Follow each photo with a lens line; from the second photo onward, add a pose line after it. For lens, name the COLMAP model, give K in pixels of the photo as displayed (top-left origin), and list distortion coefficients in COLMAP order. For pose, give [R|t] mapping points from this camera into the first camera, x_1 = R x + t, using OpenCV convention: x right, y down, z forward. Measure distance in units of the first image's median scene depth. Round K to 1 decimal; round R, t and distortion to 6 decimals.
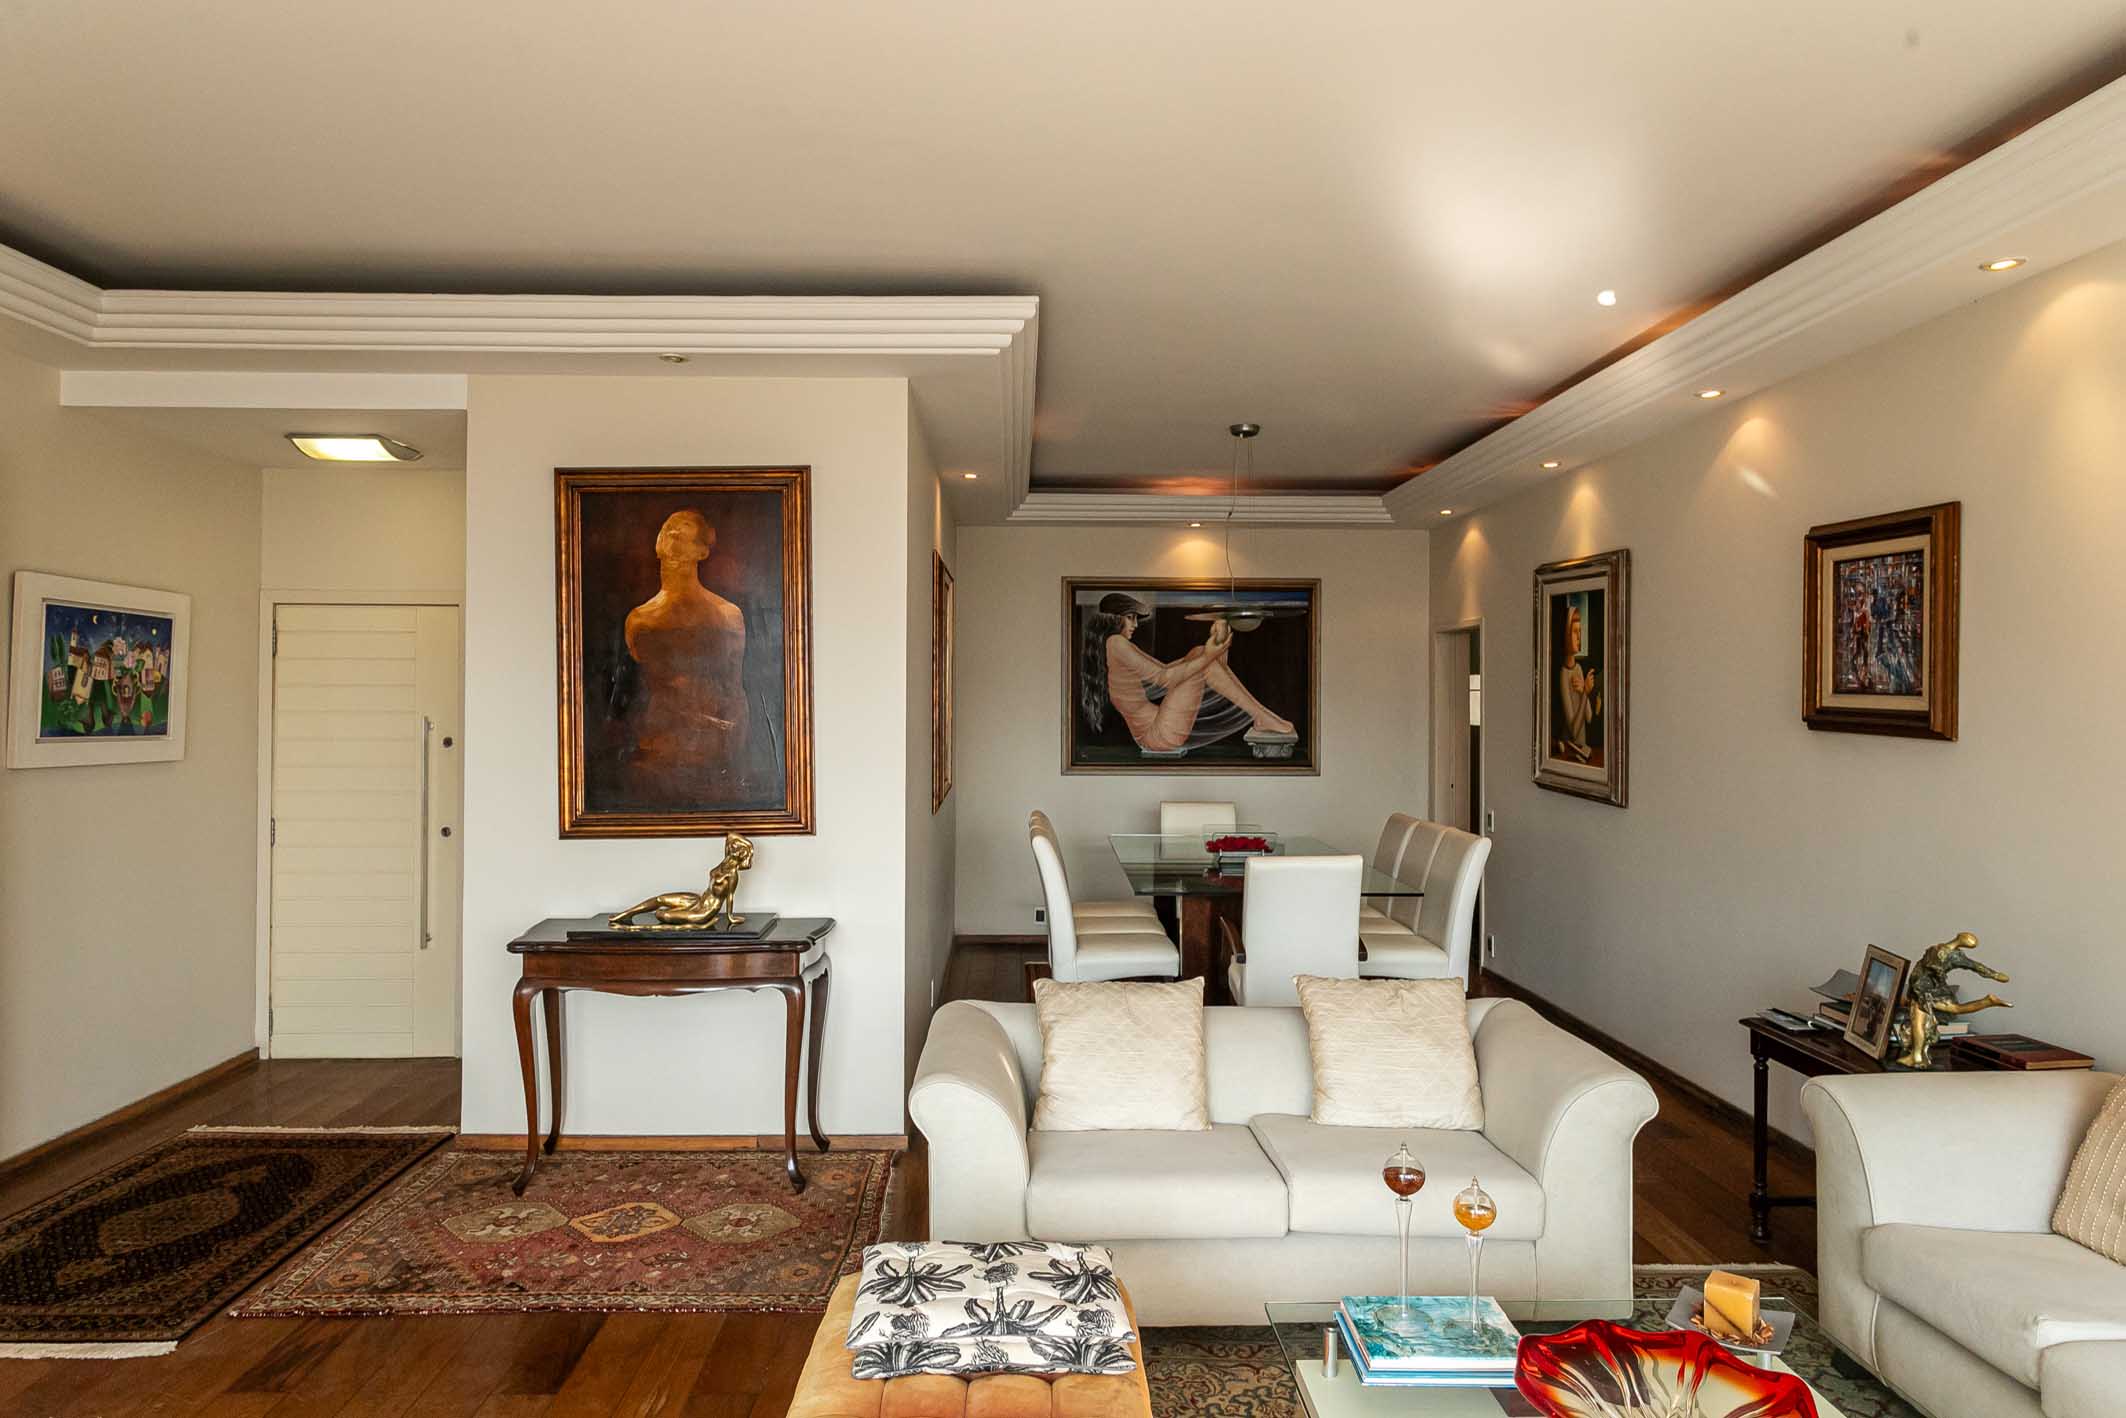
lens RADIAL K [[1287.2, 0, 1026.1], [0, 1287.2, 689.6], [0, 0, 1]] dist [-0.010083, 0.009232]
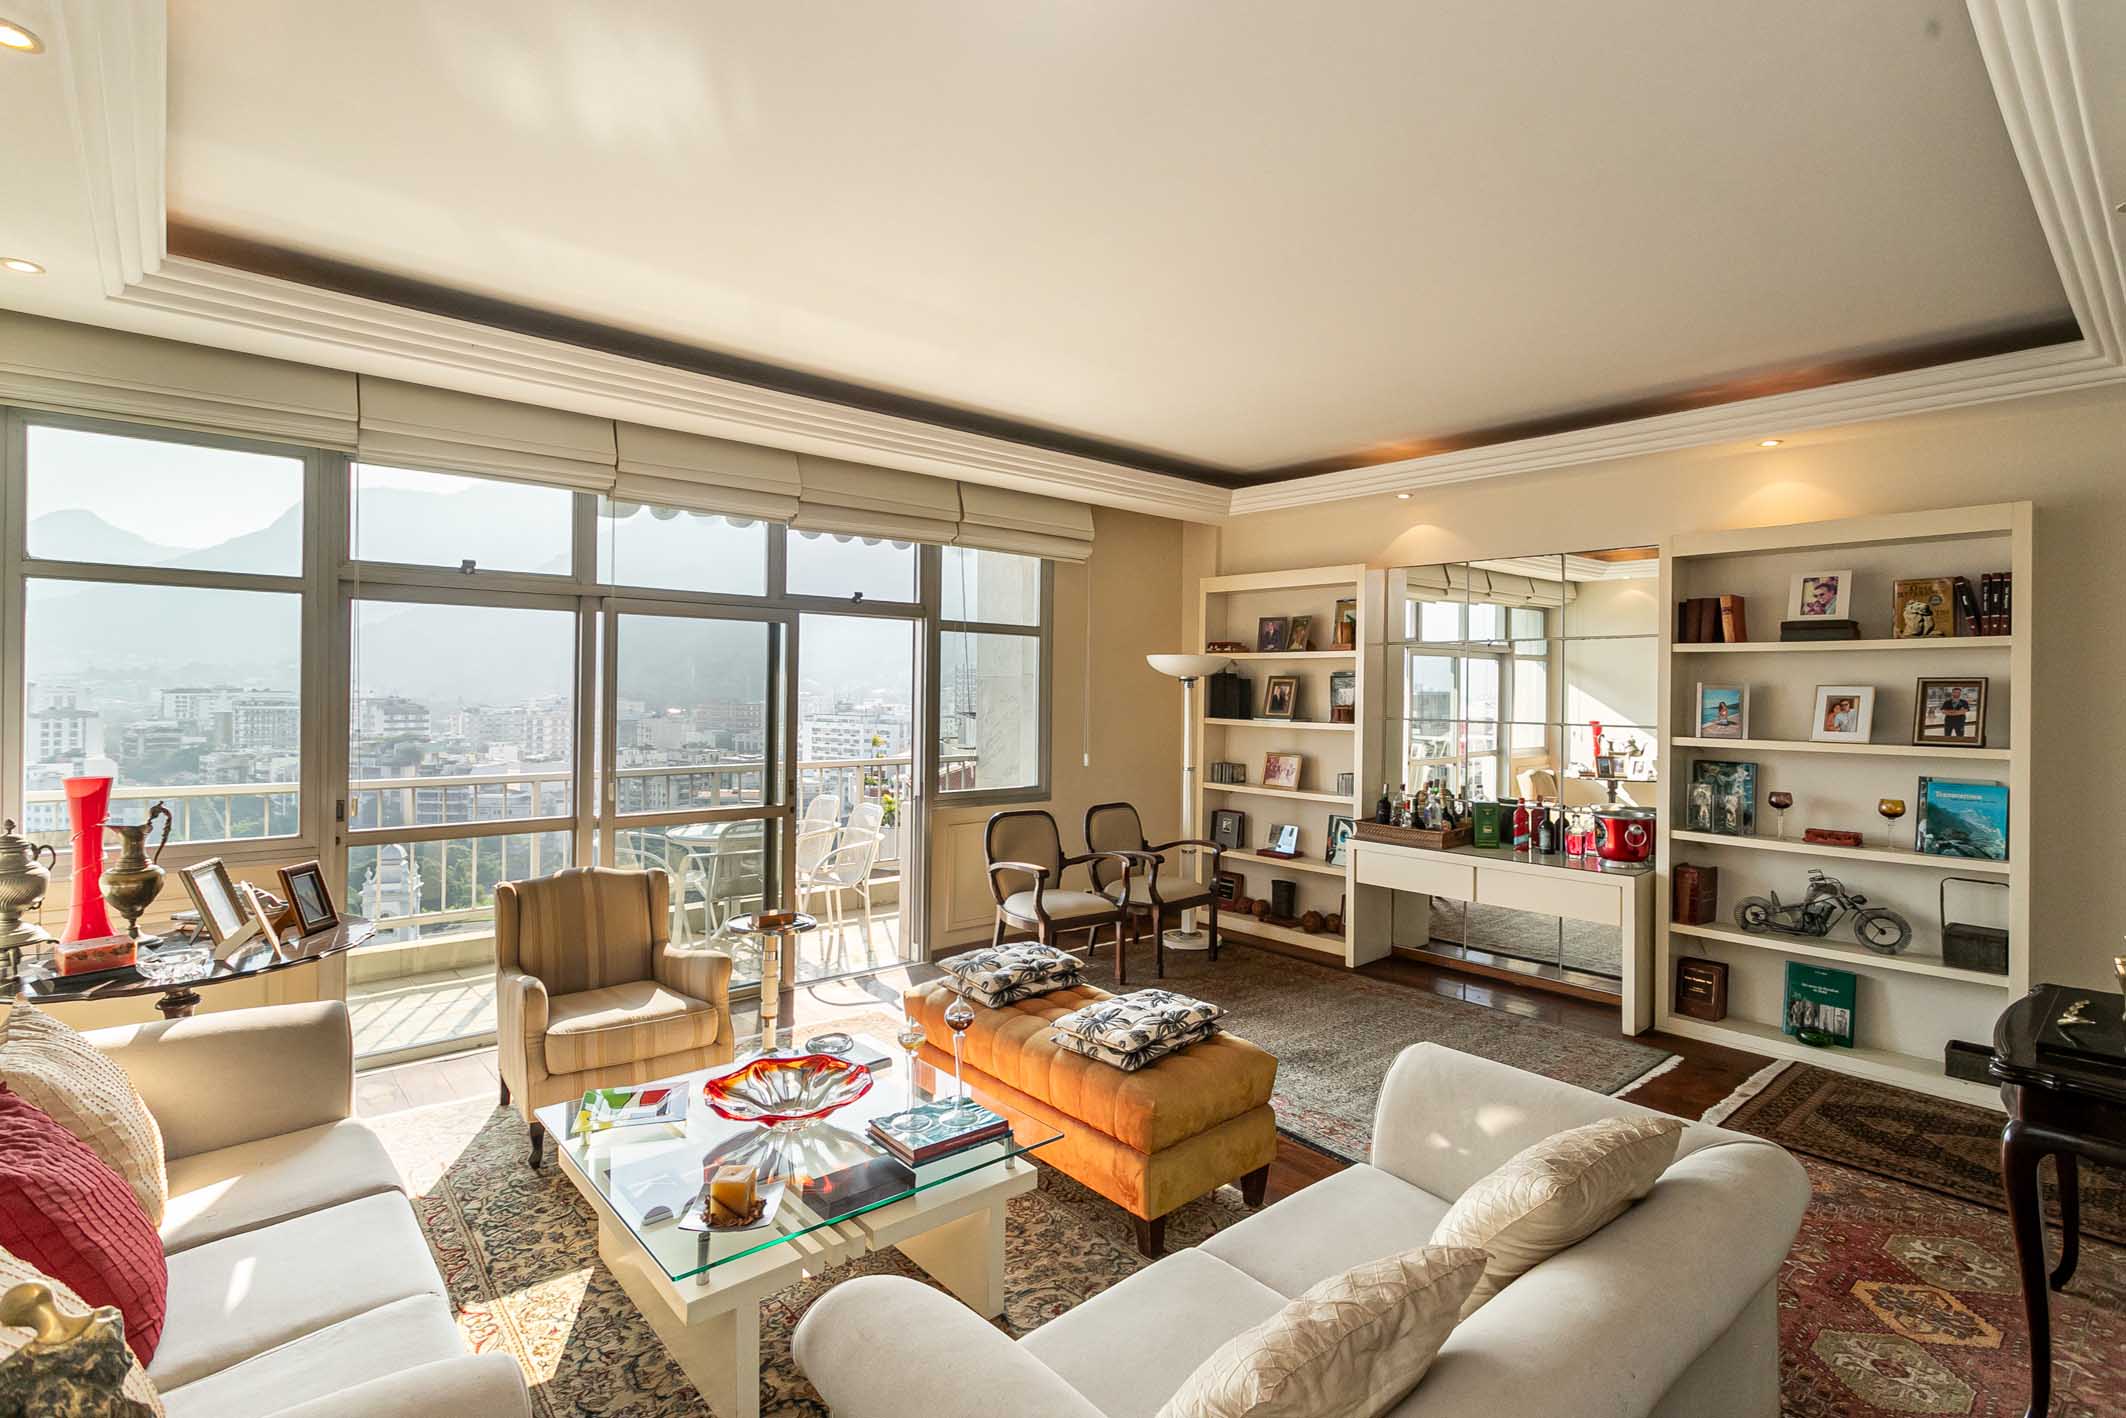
lens RADIAL K [[1037.1, 0, 1091.2], [0, 1037.1, 687.2], [0, 0, 1]] dist [0.005804, -0.001036]
pose [[-0.742147, -0.011918, -0.670132, 0.478839], [-0.006993, 0.999925, -0.010039, 0.008895], [0.670201, -0.002764, -0.742174, 0.969272]]
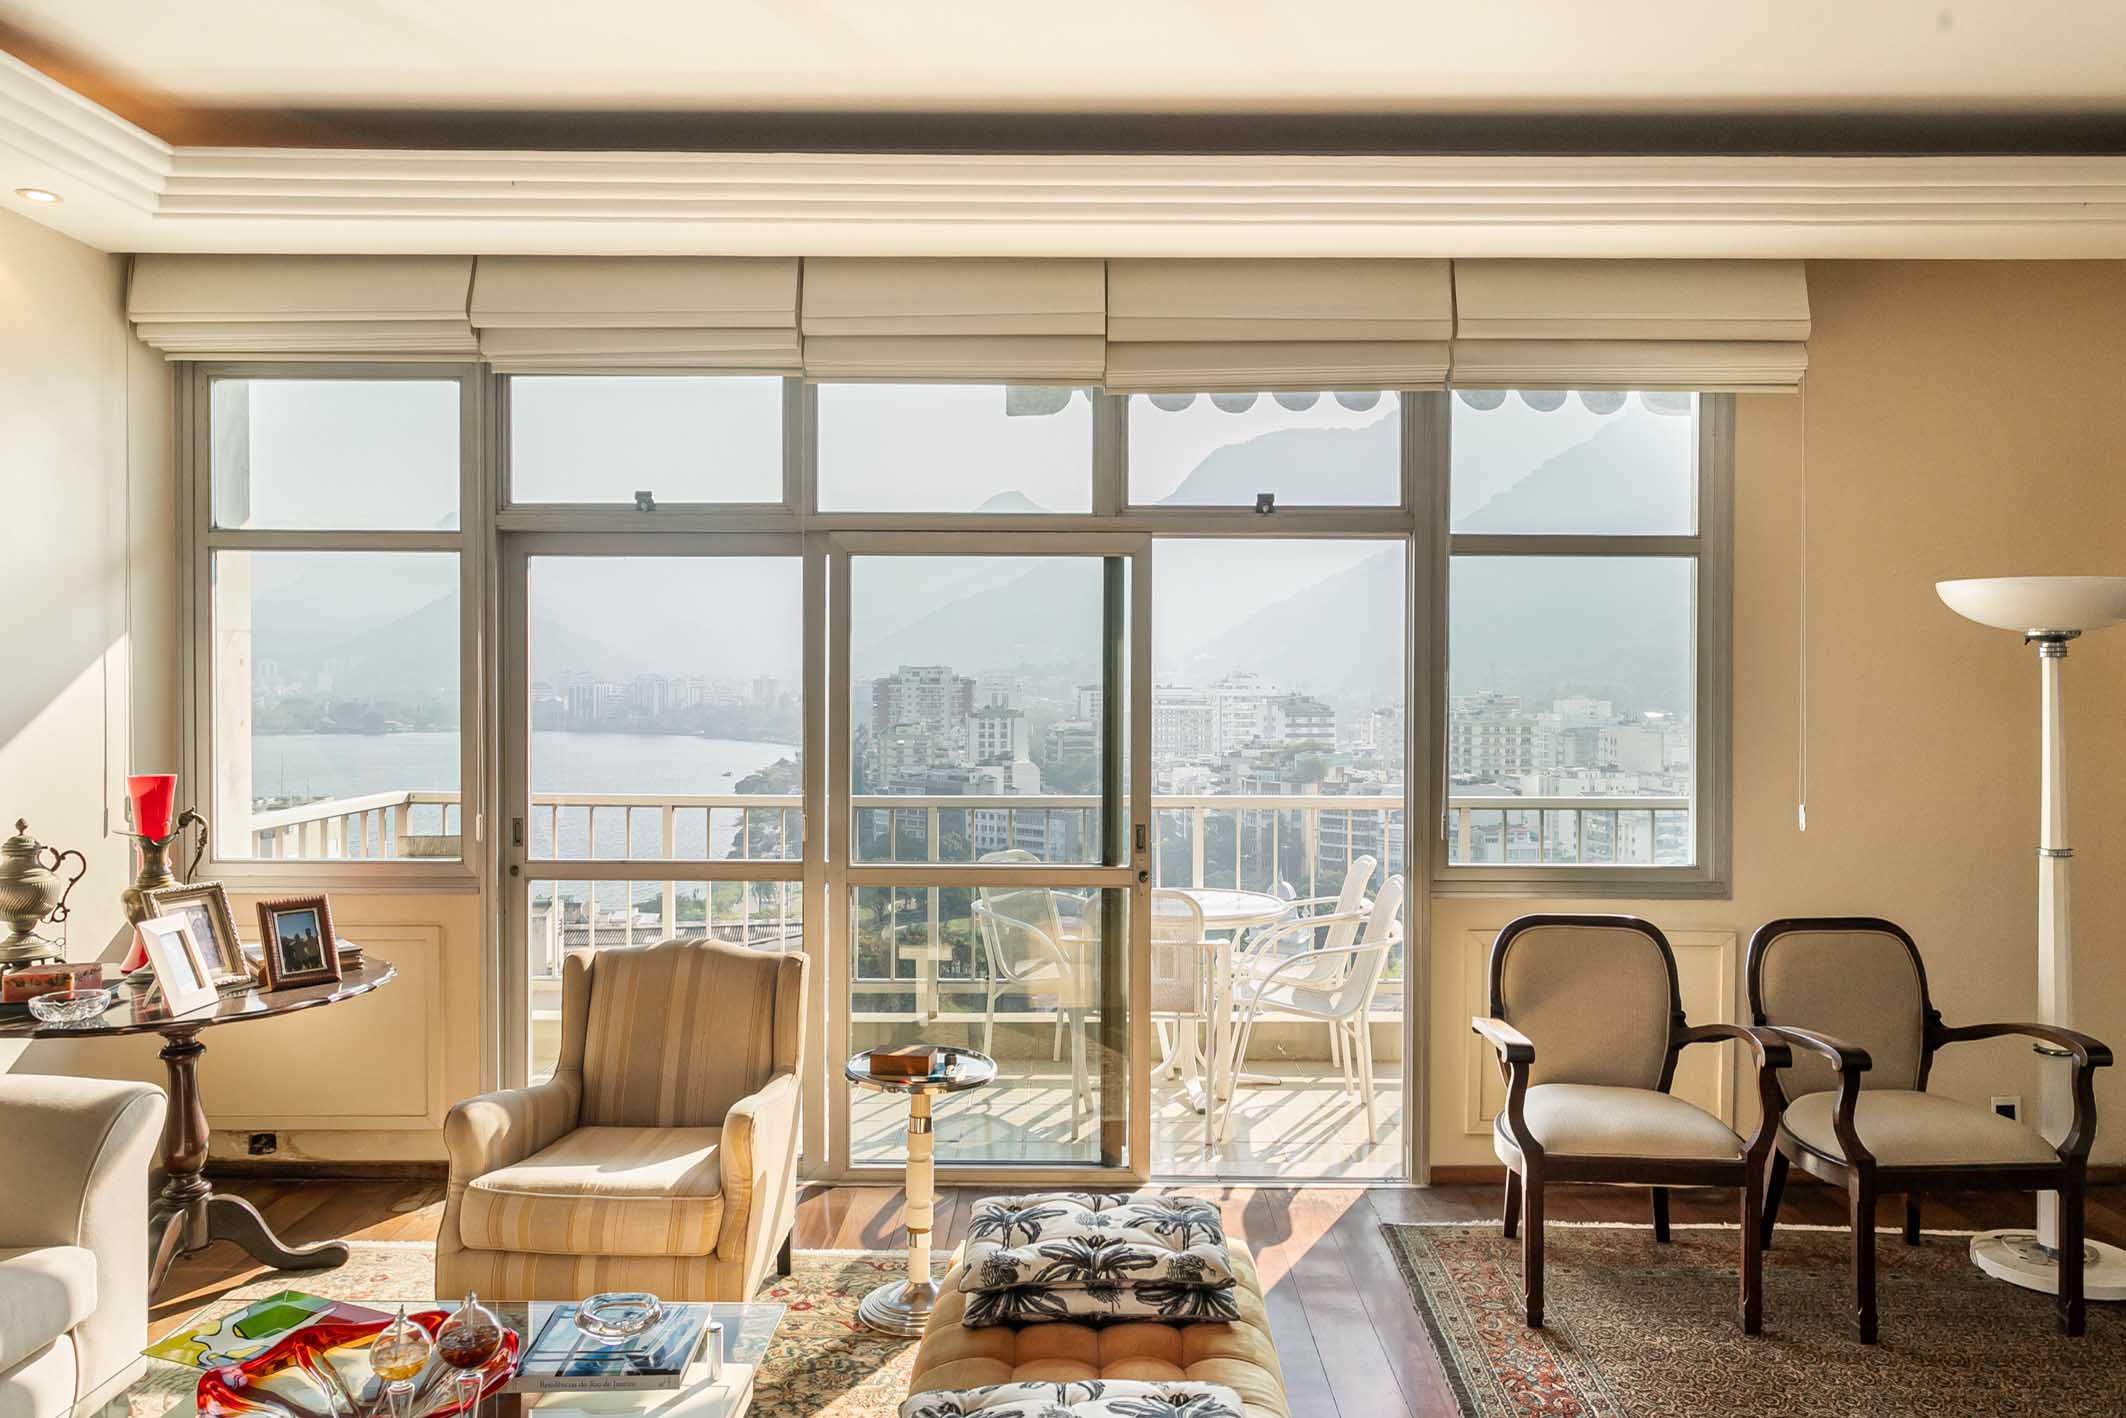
lens RADIAL K [[1568.2, 0, 1073.2], [0, 1568.2, 688.5], [0, 0, 1]] dist [-0.003329, 0.005062]
pose [[-0.999911, -0.004275, 0.012605, -0.019094], [-0.004277, 0.999991, -0.000101, 0.014508], [-0.012605, -0.000155, -0.999921, 0.904092]]
